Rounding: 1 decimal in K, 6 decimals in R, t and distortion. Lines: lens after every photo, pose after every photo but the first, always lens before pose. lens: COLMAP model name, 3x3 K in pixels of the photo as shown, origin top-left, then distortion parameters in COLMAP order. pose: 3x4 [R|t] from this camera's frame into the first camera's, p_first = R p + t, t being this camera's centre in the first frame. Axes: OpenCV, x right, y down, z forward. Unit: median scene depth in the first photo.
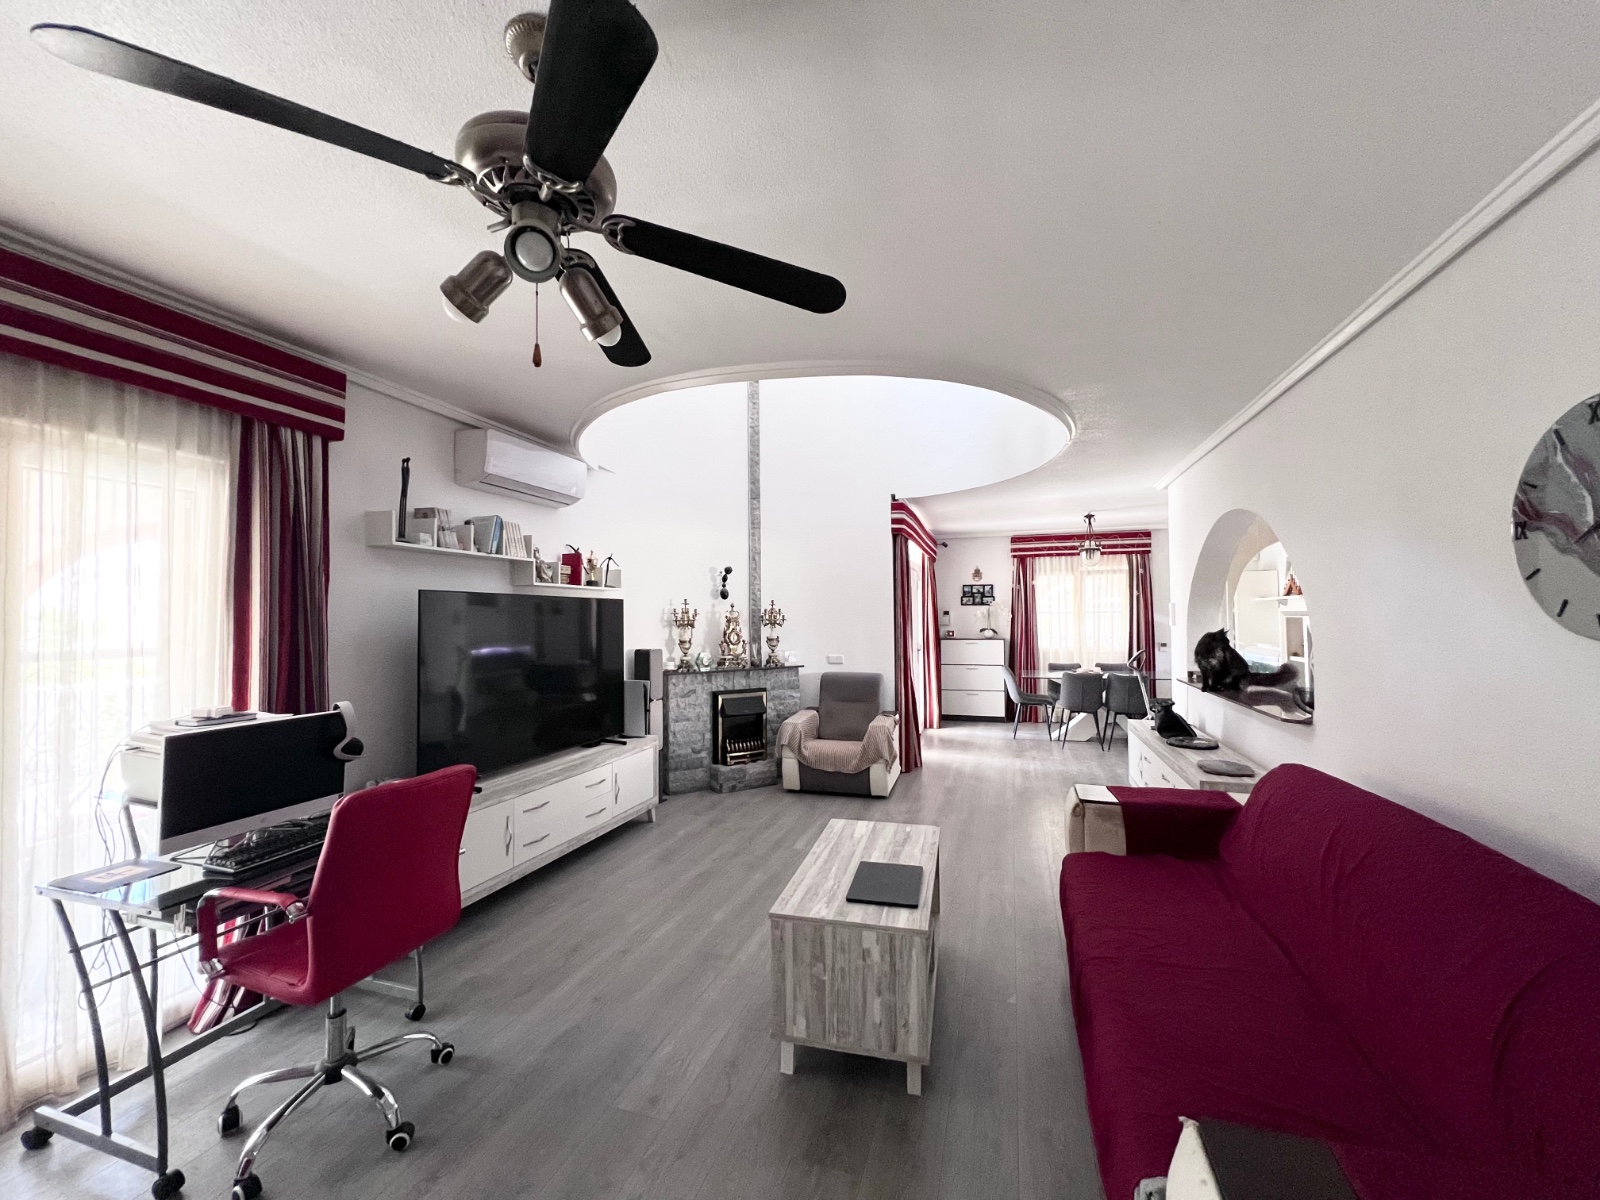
lens RADIAL K [[643.3, 0, 800.2], [0, 643.3, 607.2], [0, 0, 1]] dist [-0.001488, 0.000023]
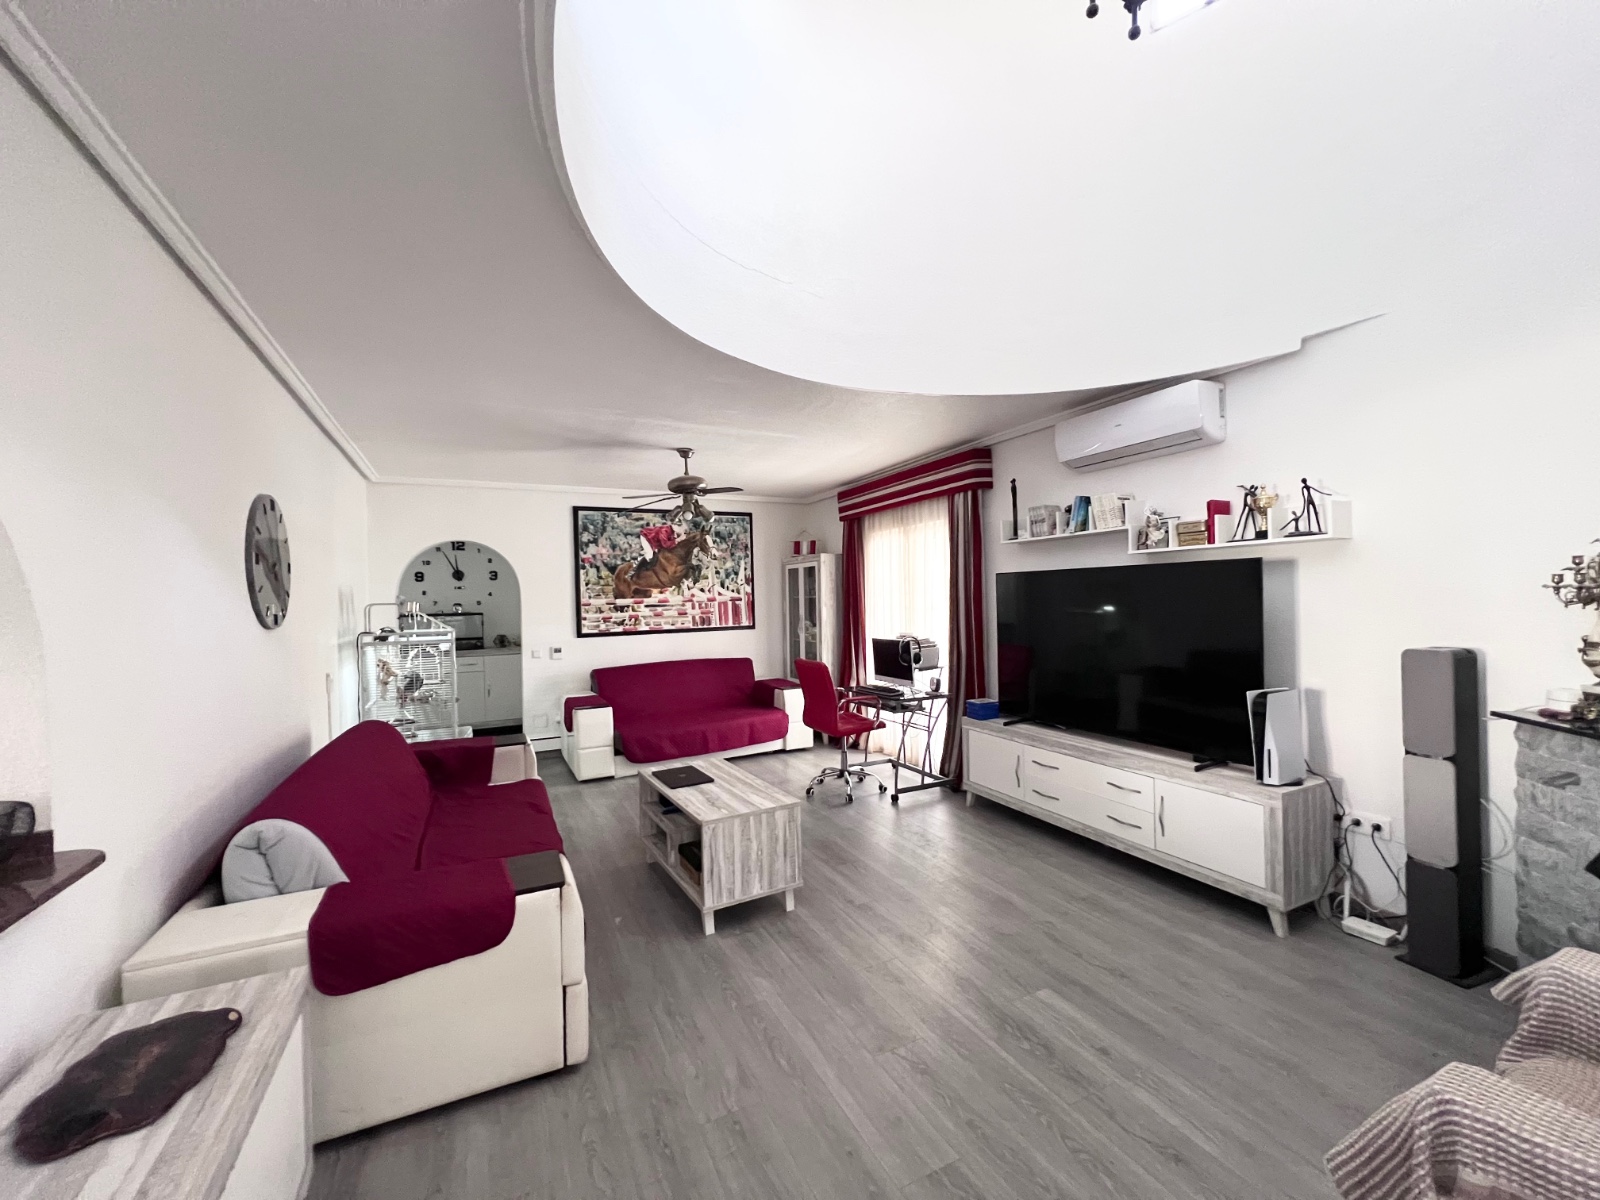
lens RADIAL K [[643.3, 0, 800.0], [0, 643.3, 596.8], [0, 0, 1]] dist [-0.001488, 0.000023]
pose [[-0.717918, 0.023297, -0.695738, 0.715698], [0.041681, 0.999085, -0.009555, 0.020063], [0.694879, -0.035858, -0.718232, 1.674434]]
